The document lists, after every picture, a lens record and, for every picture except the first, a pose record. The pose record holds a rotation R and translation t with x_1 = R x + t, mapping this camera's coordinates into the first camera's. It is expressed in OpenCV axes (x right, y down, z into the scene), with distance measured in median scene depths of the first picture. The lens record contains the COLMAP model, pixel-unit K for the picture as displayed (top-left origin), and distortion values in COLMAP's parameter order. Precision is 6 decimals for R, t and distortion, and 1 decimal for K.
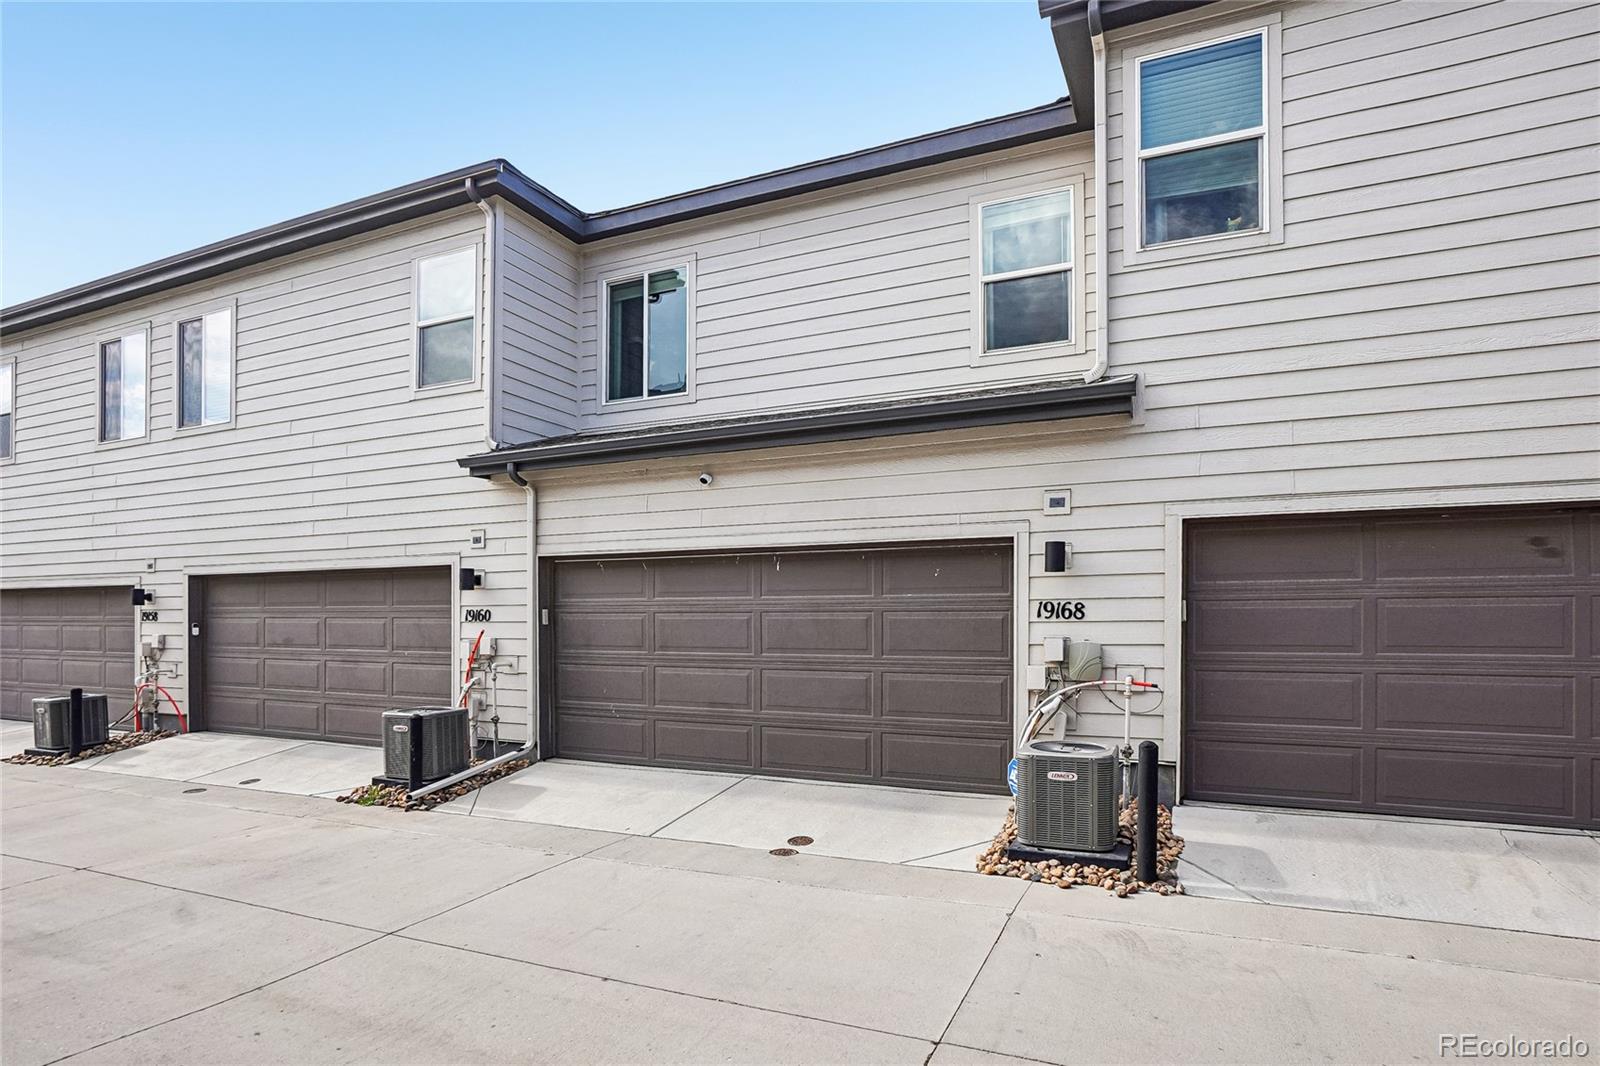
lens RADIAL K [[859.6, 0, 792.6], [0, 859.6, 630.7], [0, 0, 1]] dist [-0.024755, 0.011582]
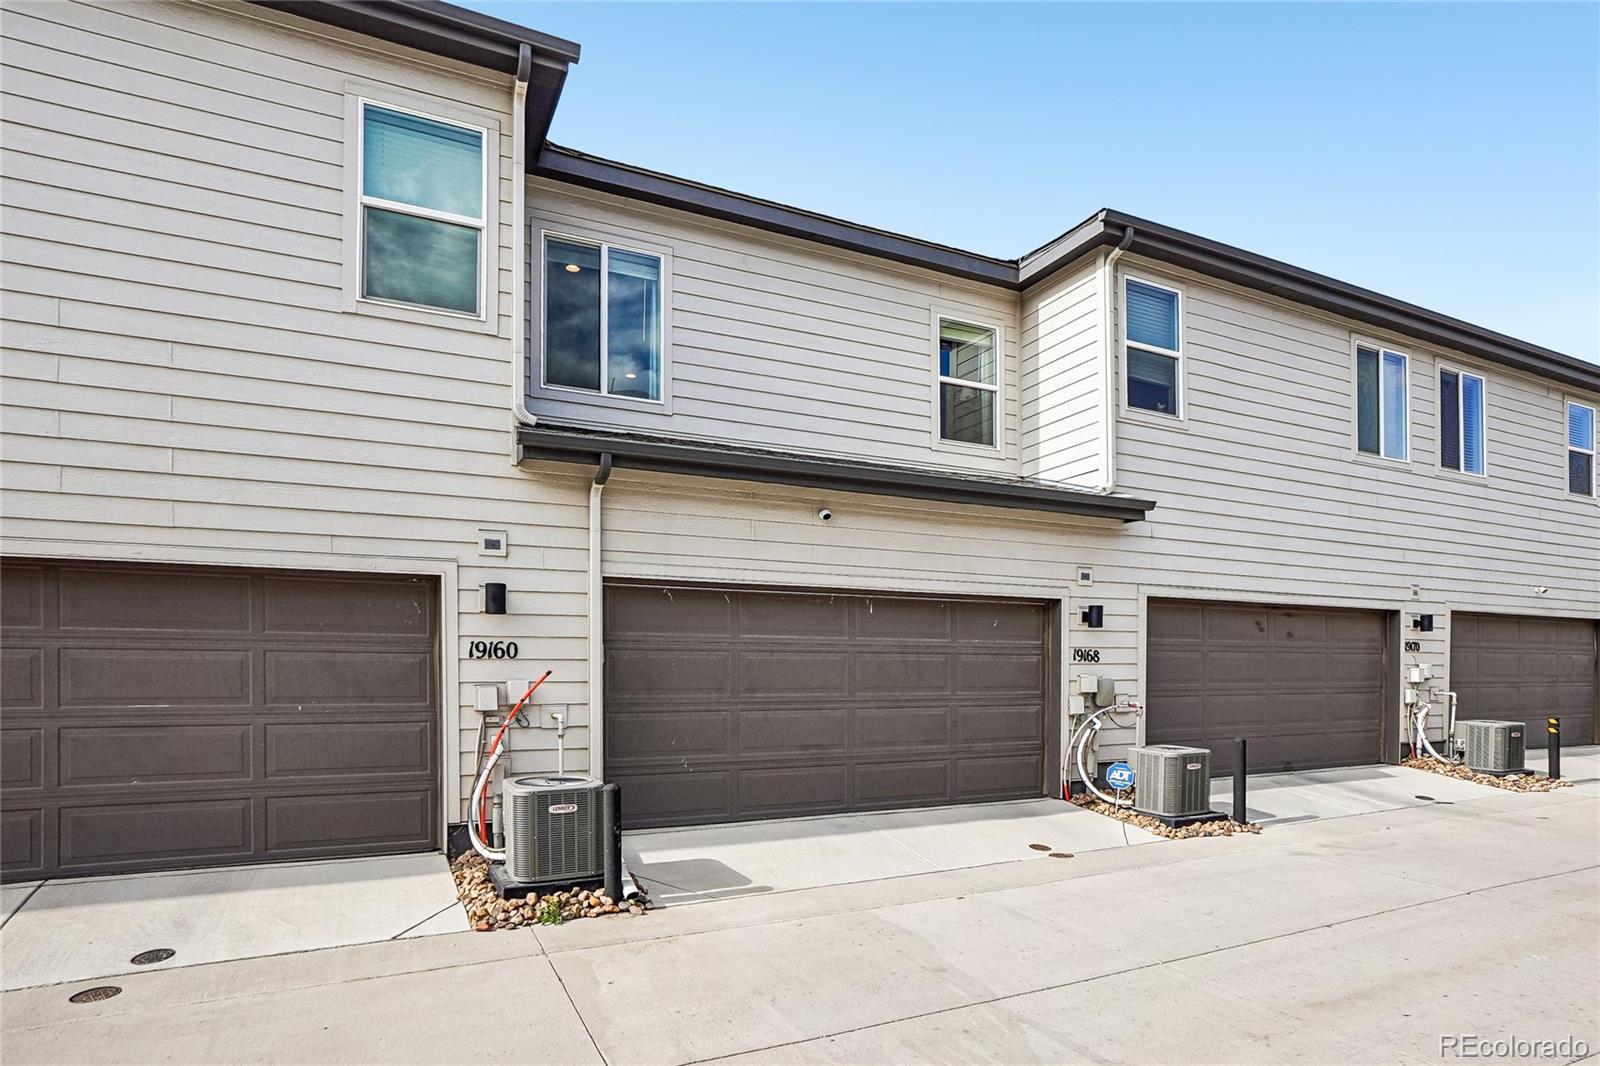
lens RADIAL K [[859.6, 0, 804.1], [0, 859.6, 683.8], [0, 0, 1]] dist [-0.024755, 0.011582]
pose [[0.641895, -0.010202, 0.766725, -0.832989], [0.004263, 0.999944, 0.009736, 0.005007], [-0.766781, -0.002981, 0.641902, 0.377940]]
